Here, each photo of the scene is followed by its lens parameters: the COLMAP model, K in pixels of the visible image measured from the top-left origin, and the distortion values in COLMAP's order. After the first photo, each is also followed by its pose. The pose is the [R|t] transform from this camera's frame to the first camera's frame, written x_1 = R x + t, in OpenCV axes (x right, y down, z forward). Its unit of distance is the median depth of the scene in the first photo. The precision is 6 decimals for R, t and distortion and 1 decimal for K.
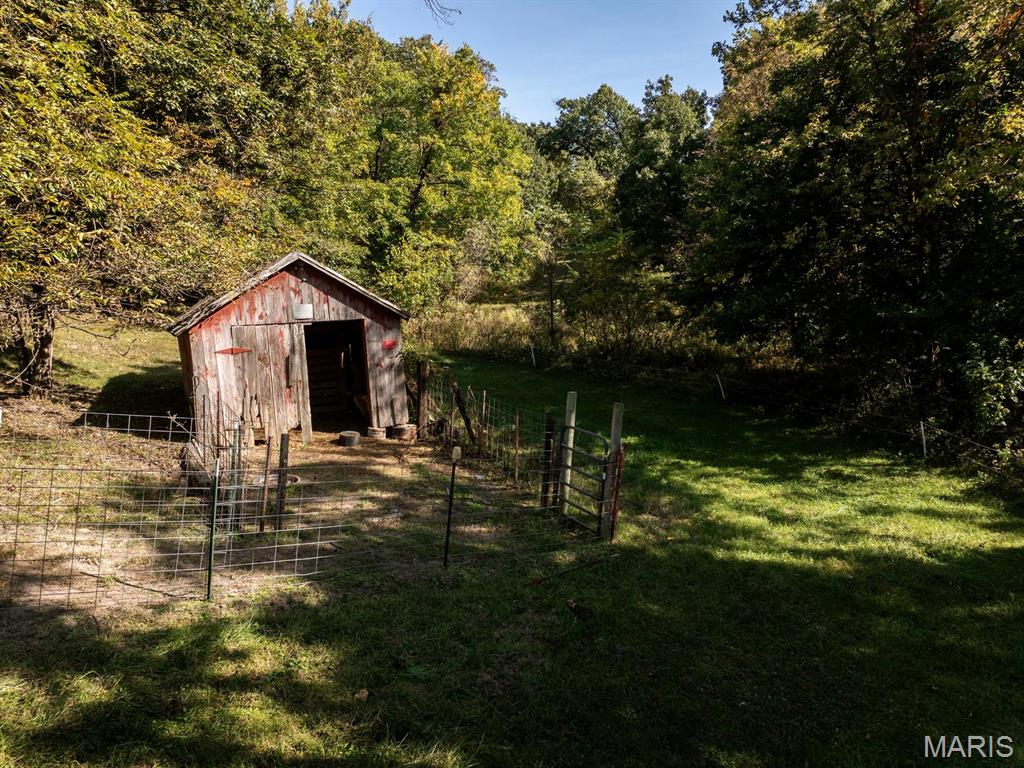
lens RADIAL K [[724.8, 0, 512.8], [0, 724.8, 382.0], [0, 0, 1]] dist [-0.034709, 0.004721]
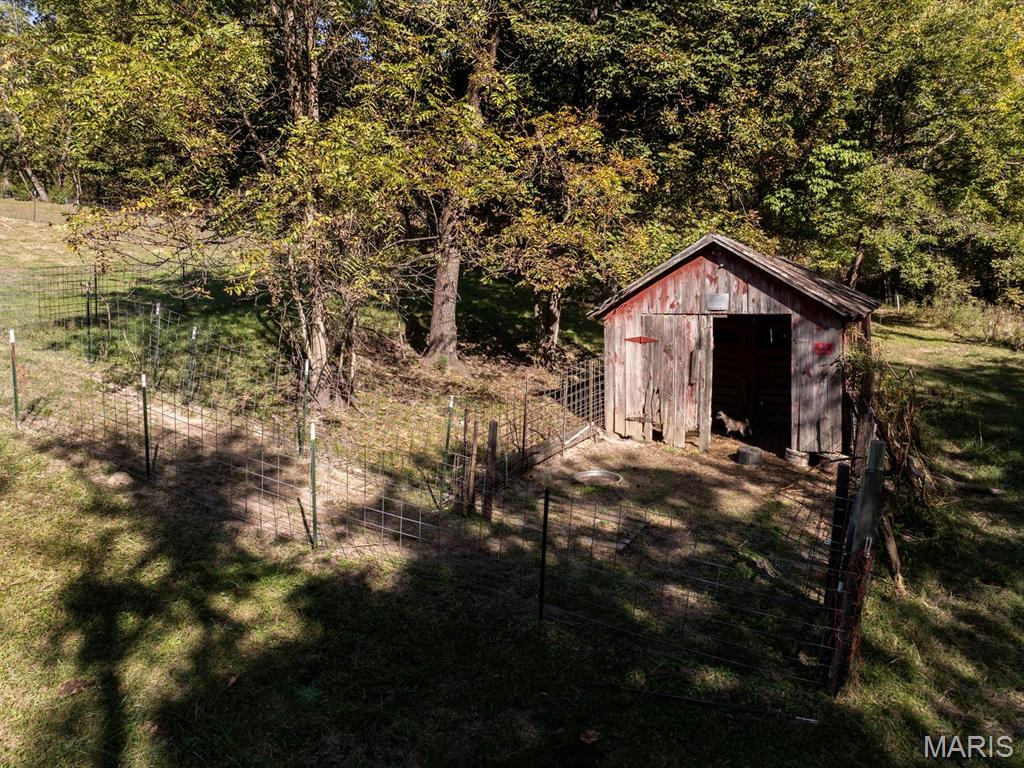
lens RADIAL K [[724.8, 0, 512.5], [0, 724.8, 384.4], [0, 0, 1]] dist [-0.034709, 0.004721]
pose [[0.541360, 0.122313, -0.831847, 0.320961], [-0.114890, 0.990843, 0.070922, -0.031699], [0.832905, 0.057176, 0.550455, 0.316487]]
